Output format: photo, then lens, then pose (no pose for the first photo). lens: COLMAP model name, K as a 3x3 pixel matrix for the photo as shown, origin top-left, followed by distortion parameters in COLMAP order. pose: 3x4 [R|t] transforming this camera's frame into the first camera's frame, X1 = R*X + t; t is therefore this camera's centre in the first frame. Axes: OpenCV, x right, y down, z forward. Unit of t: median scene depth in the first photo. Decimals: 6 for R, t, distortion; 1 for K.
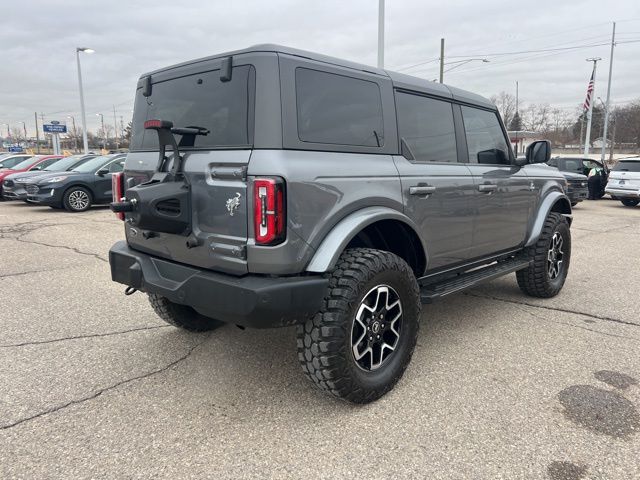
lens RADIAL K [[483.8, 0, 330.0], [0, 483.8, 235.2], [0, 0, 1]] dist [0.035428, -0.037380]
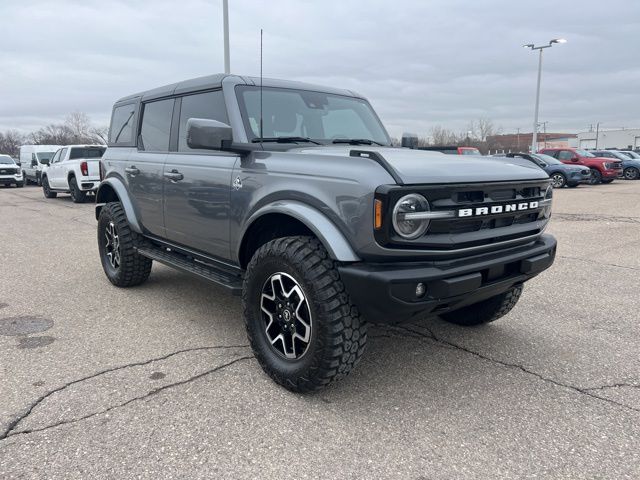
lens RADIAL K [[483.8, 0, 323.3], [0, 483.8, 242.8], [0, 0, 1]] dist [0.035428, -0.037380]
pose [[-0.125235, 0.167398, -0.977903, 1.800472], [-0.148328, 0.971426, 0.185285, -0.271894], [0.980977, 0.168254, -0.096827, 1.979500]]
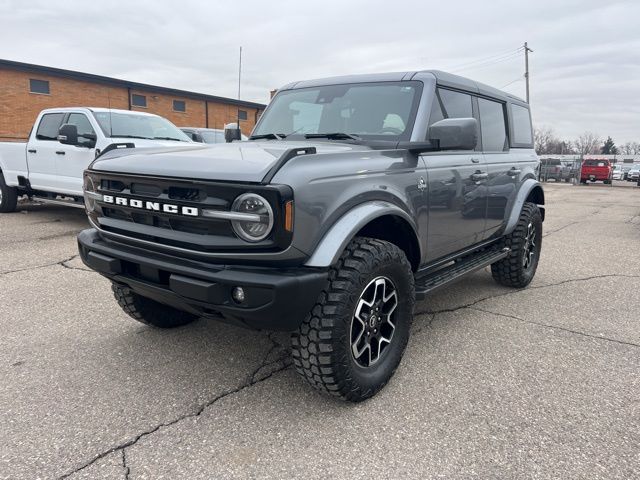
lens RADIAL K [[483.8, 0, 322.2], [0, 483.8, 241.2], [0, 0, 1]] dist [0.035428, -0.037380]
pose [[-0.995548, -0.011810, -0.093510, 0.536302], [-0.041383, 0.946144, 0.321089, -0.451374], [0.084681, 0.323530, -0.942421, 3.134890]]
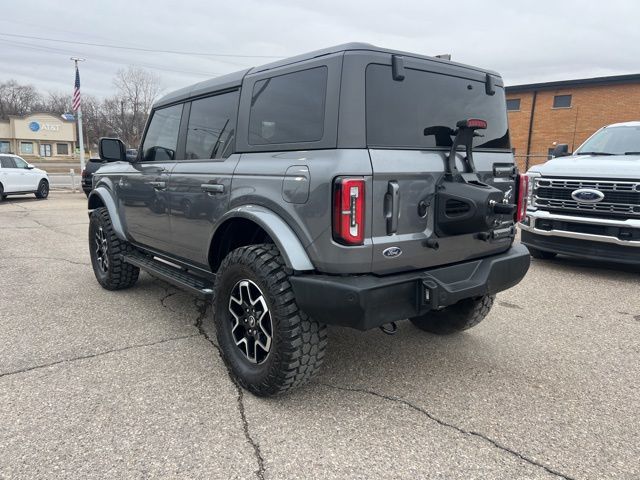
lens RADIAL K [[483.8, 0, 323.0], [0, 483.8, 242.8], [0, 0, 1]] dist [0.035428, -0.037380]
pose [[0.148233, -0.168557, 0.974482, -1.366832], [0.140522, 0.978960, 0.147956, -0.177516], [-0.978918, 0.115004, 0.168800, 1.131623]]
